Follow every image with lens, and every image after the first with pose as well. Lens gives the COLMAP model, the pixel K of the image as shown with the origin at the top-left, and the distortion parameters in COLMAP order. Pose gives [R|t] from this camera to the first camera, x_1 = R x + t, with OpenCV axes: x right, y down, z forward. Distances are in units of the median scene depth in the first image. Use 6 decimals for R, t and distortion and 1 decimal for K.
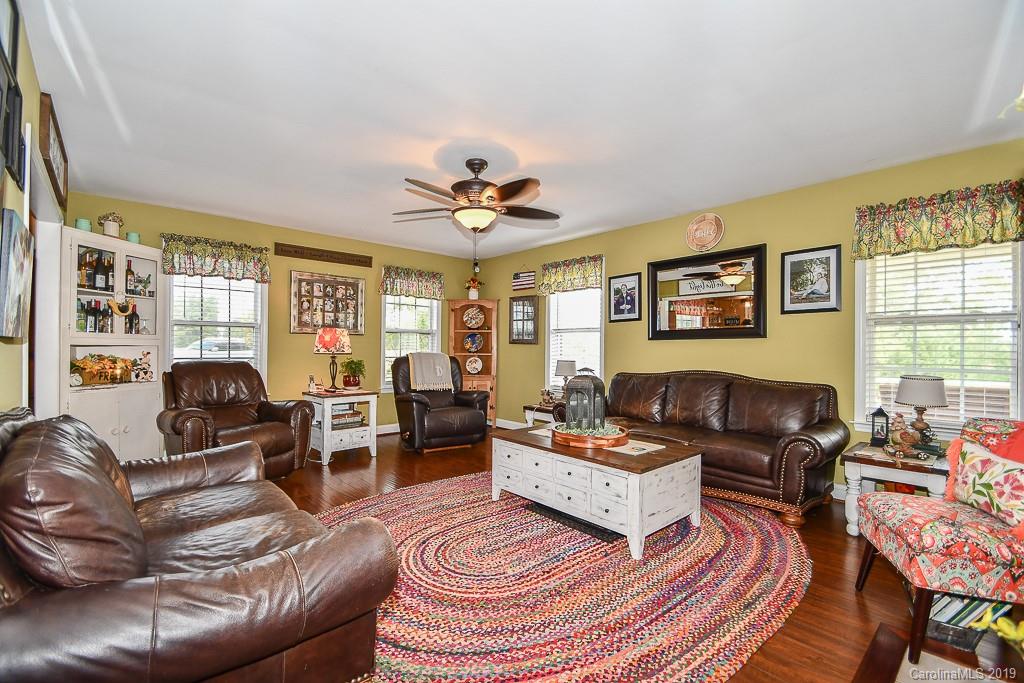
lens RADIAL K [[444.2, 0, 507.9], [0, 444.2, 347.7], [0, 0, 1]] dist [0.017576, -0.017863]
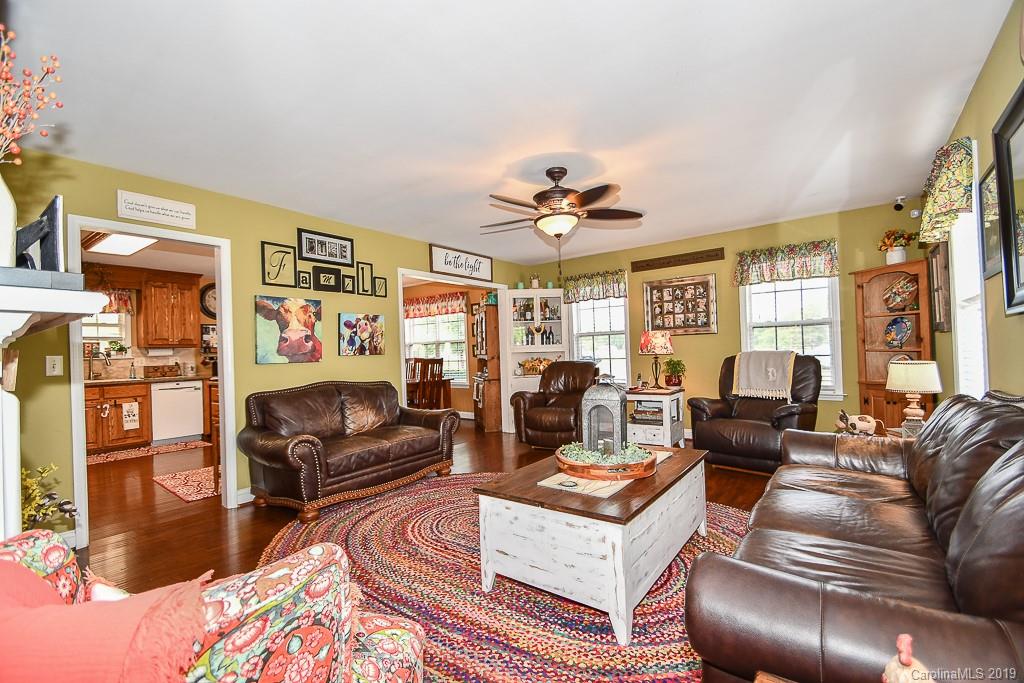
lens RADIAL K [[446.4, 0, 508.9], [0, 446.4, 346.9], [0, 0, 1]] dist [0.014264, -0.019829]
pose [[0.187040, -0.026356, -0.981999, 0.591634], [0.035595, 0.999165, -0.020037, 0.004052], [0.981707, -0.031207, 0.187822, 0.444431]]
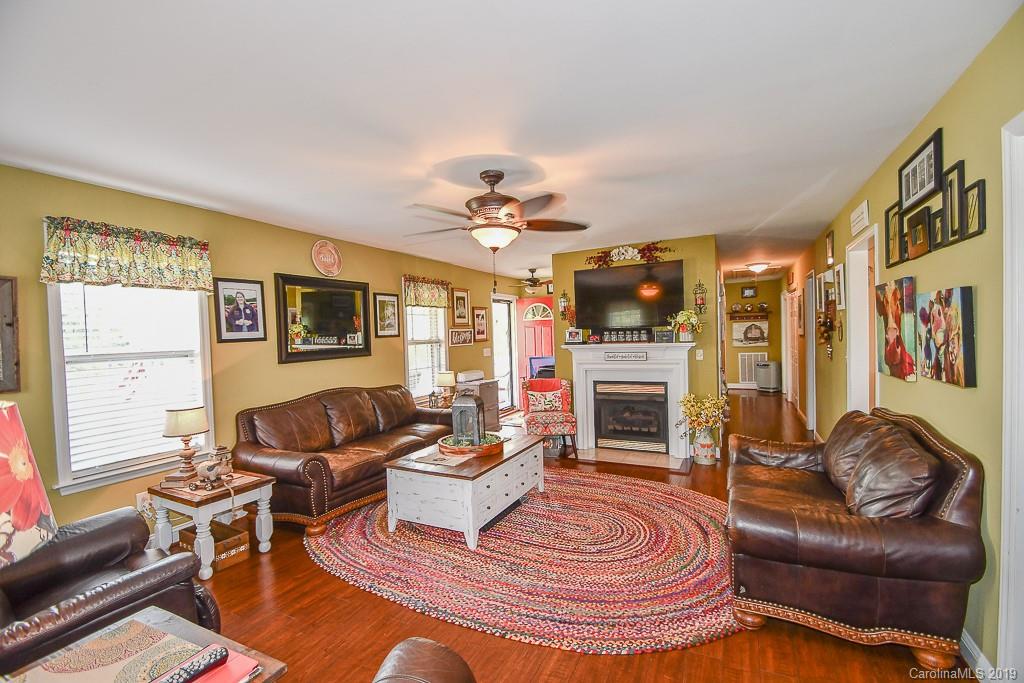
lens RADIAL K [[444.2, 0, 507.9], [0, 444.2, 347.7], [0, 0, 1]] dist [0.017576, -0.017863]
pose [[-0.357934, -0.024977, 0.933413, -0.601649], [0.025540, 0.999006, 0.036527, -0.064243], [-0.933397, 0.036914, -0.356941, 0.844262]]
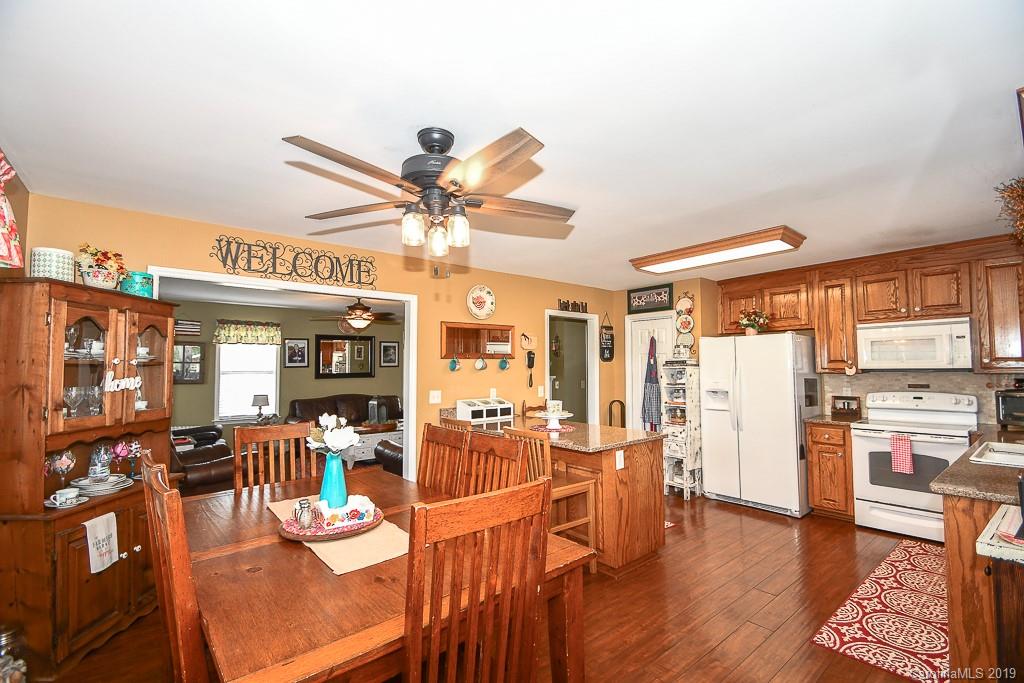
lens RADIAL K [[444.2, 0, 507.9], [0, 444.2, 347.7], [0, 0, 1]] dist [0.017576, -0.017863]
pose [[0.049965, 0.035580, 0.998117, -1.289648], [0.001631, 0.999361, -0.035706, -0.071308], [-0.998750, 0.003412, 0.049875, 0.159764]]
